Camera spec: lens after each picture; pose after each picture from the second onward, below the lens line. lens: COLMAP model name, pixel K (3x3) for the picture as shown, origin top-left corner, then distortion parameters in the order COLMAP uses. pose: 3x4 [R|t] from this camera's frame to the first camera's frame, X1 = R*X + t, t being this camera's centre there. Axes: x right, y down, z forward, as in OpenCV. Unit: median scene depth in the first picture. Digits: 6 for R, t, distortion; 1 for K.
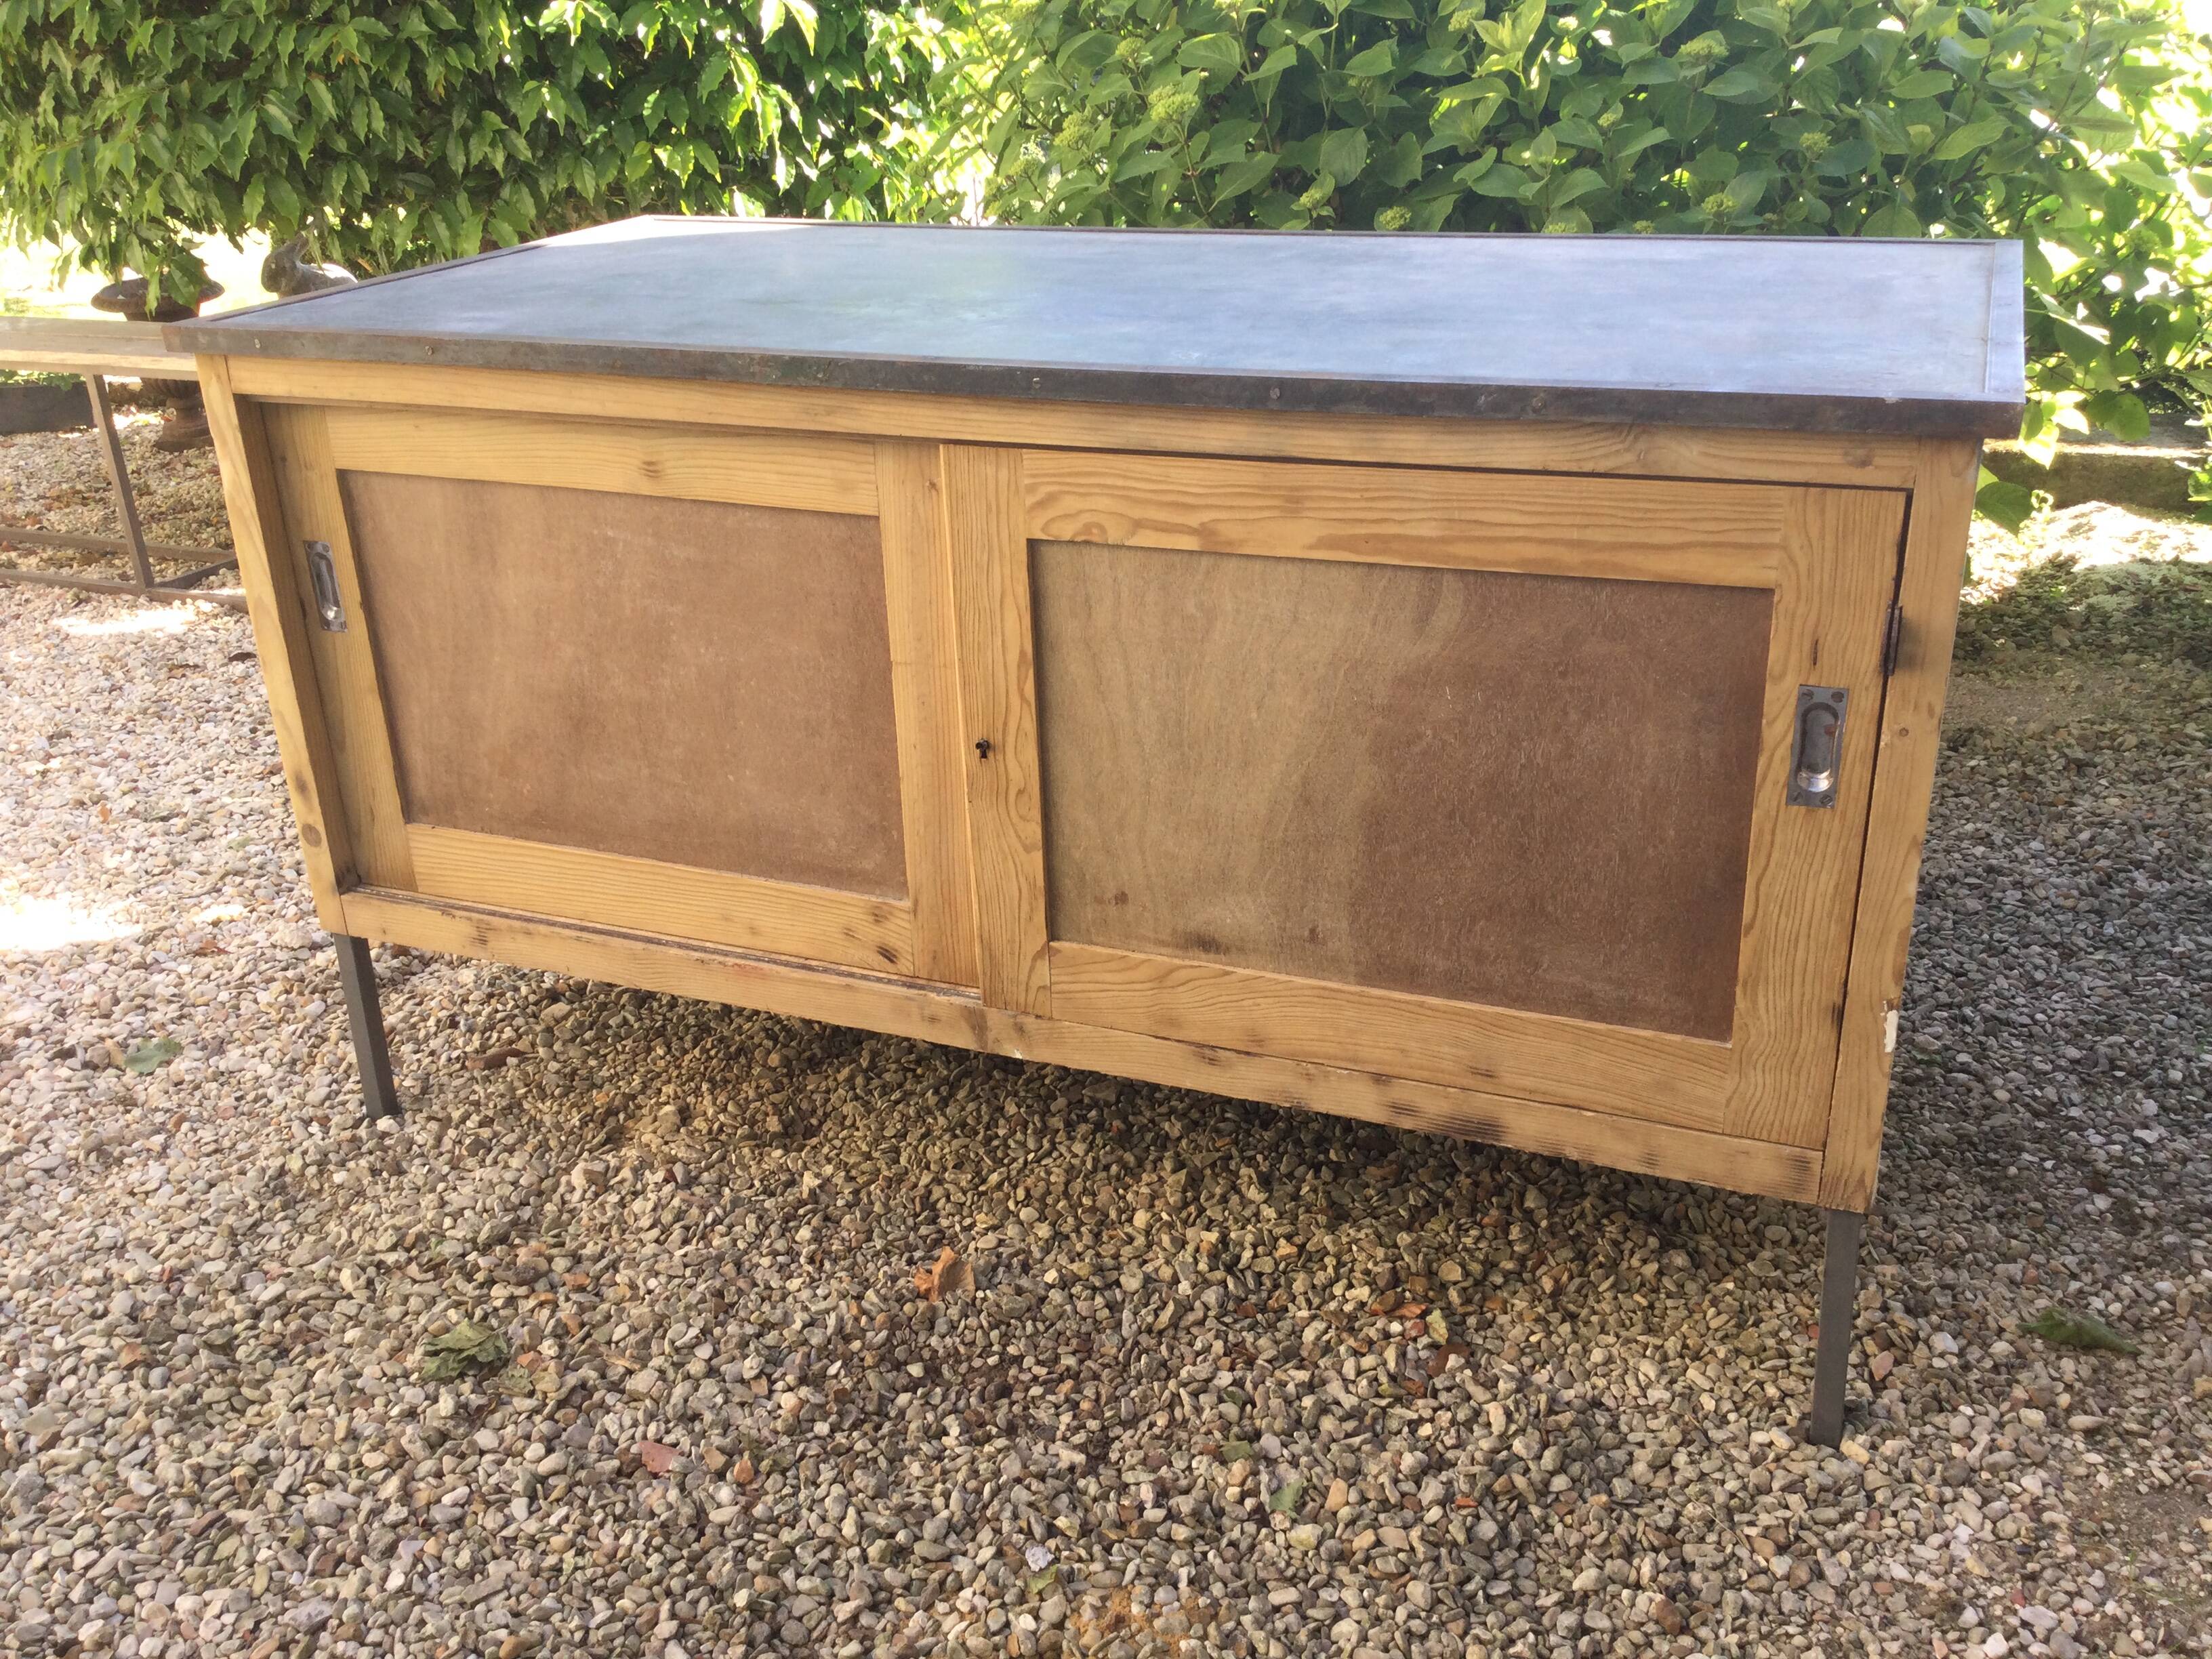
lens RADIAL K [[1984.0, 0, 1099.4], [0, 1984.0, 842.3], [0, 0, 1]] dist [0.118921, -0.229690]
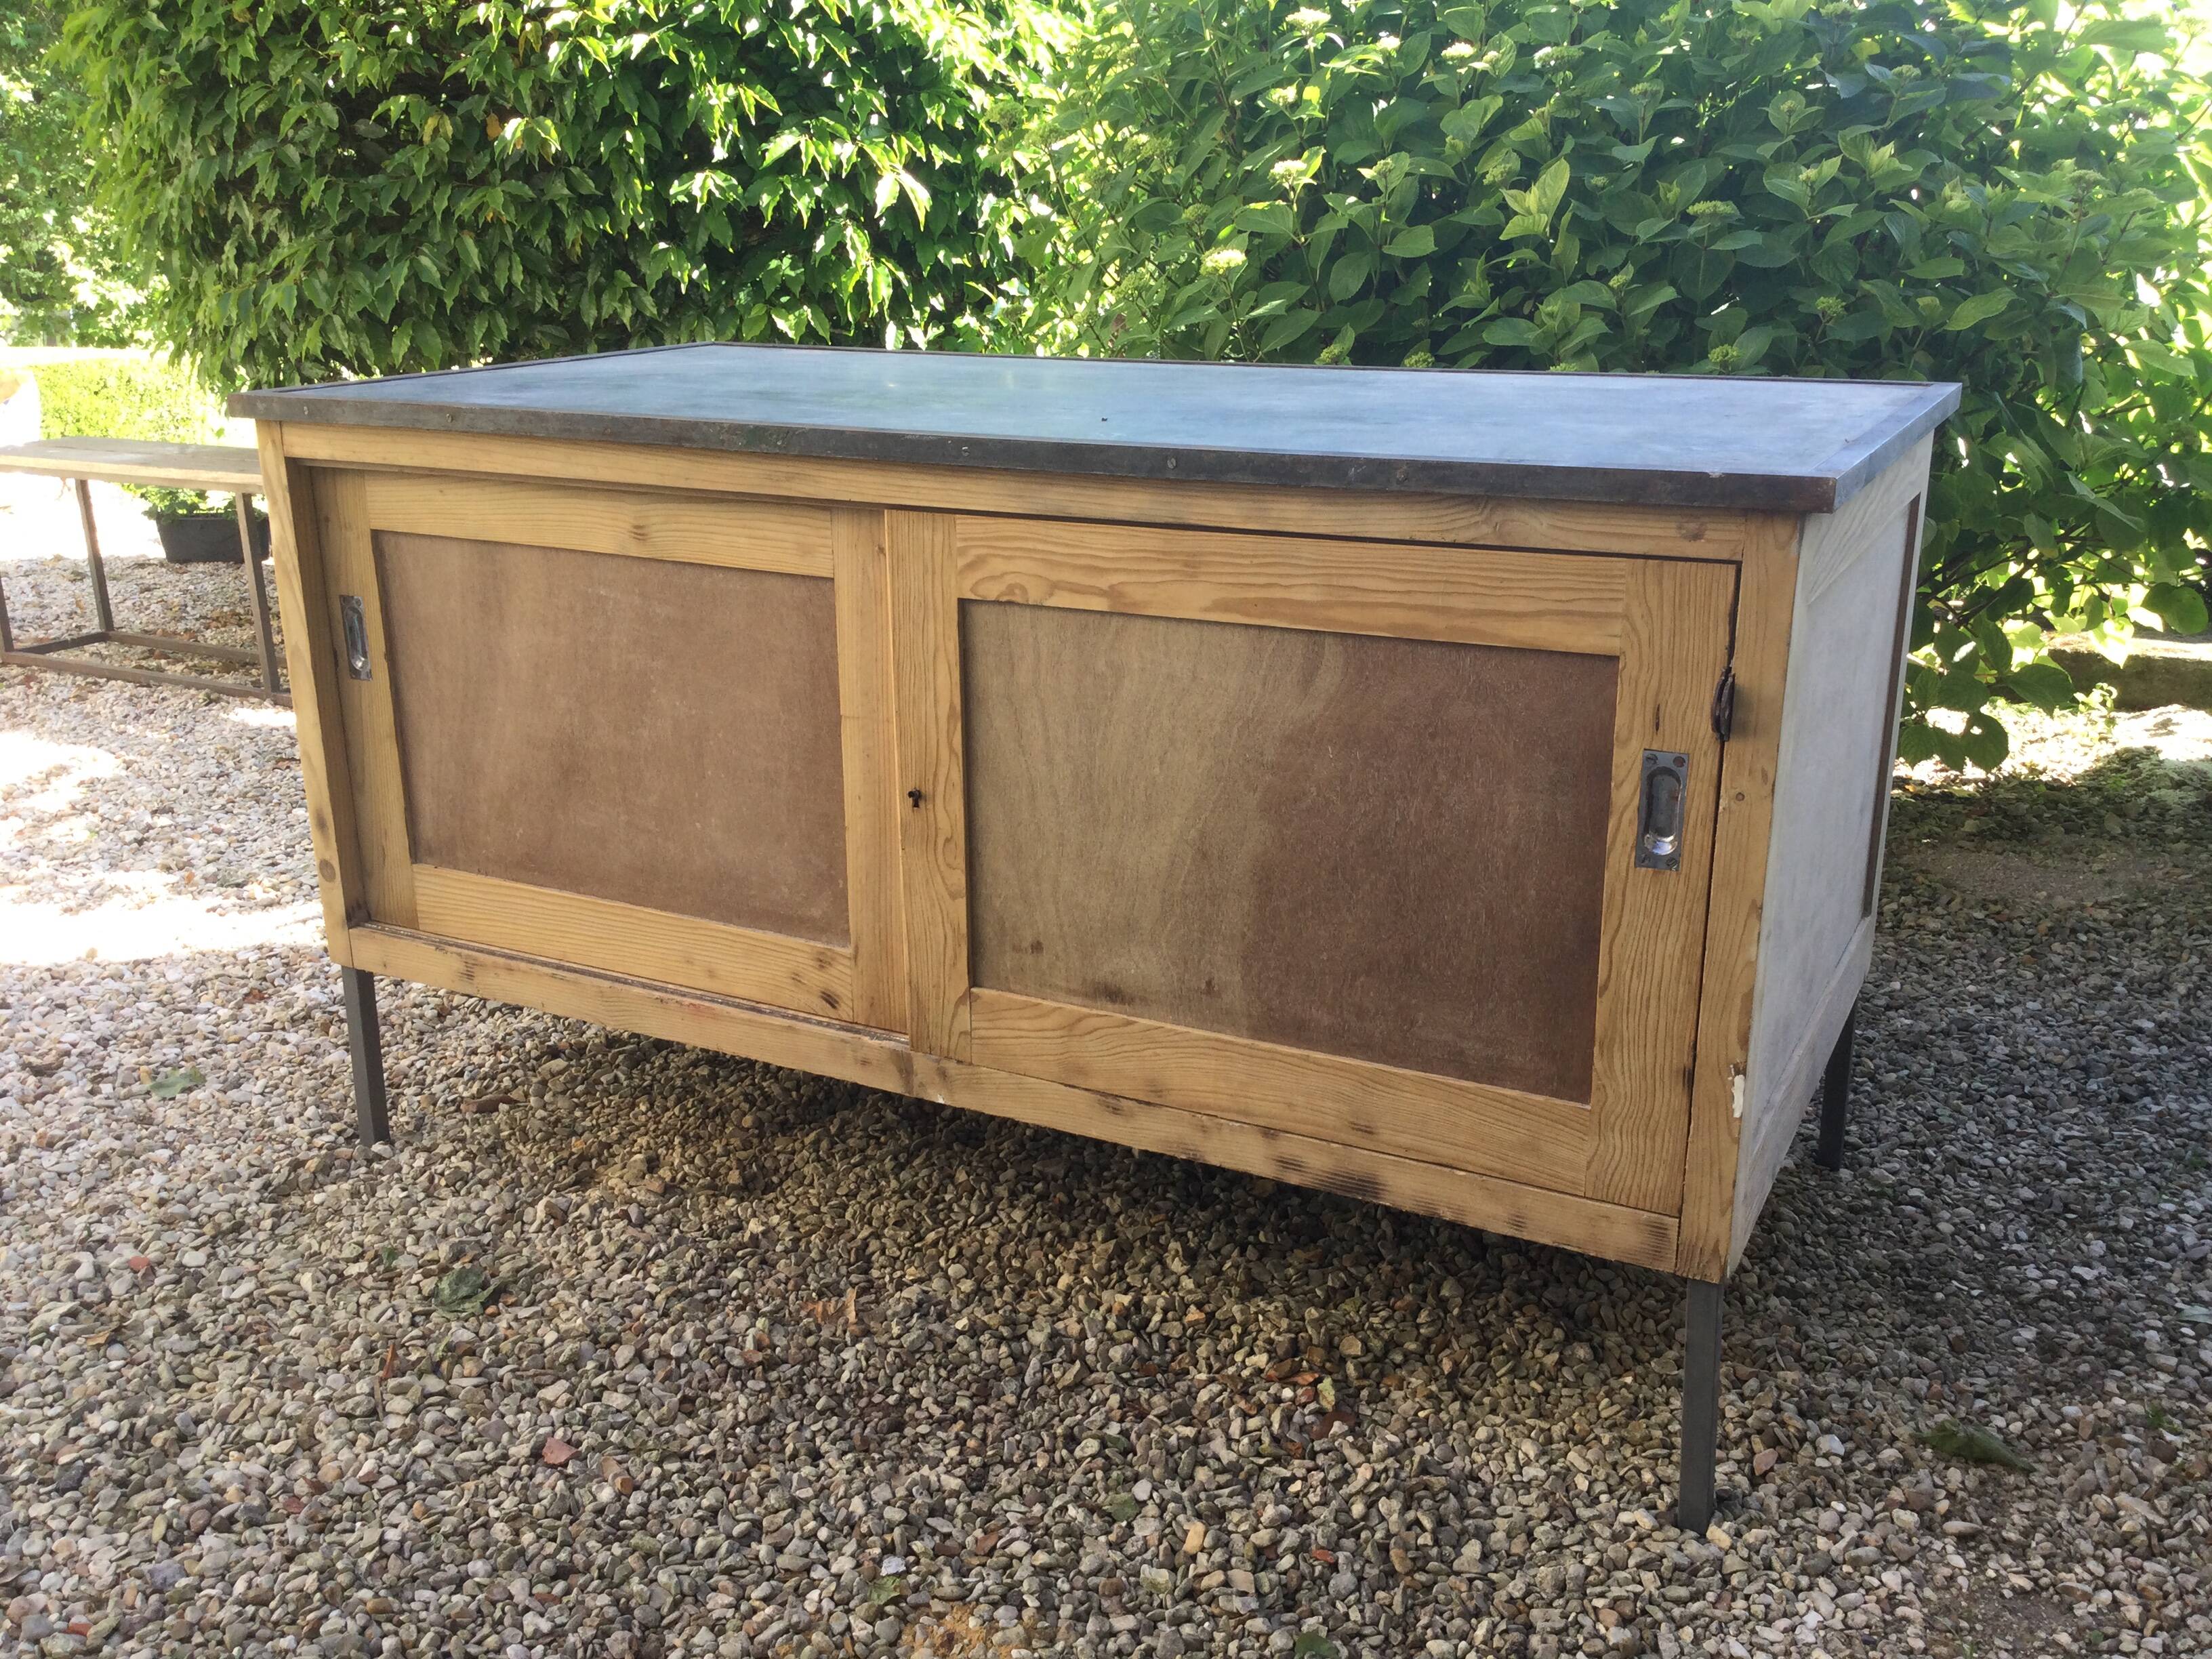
lens RADIAL K [[1991.9, 0, 1099.1], [0, 1991.9, 842.0], [0, 0, 1]] dist [0.125046, -0.255994]
pose [[0.995237, 0.054495, -0.080833, 0.120566], [-0.062547, 0.992952, -0.100668, 0.073821], [0.074778, 0.105245, 0.991631, -0.045996]]
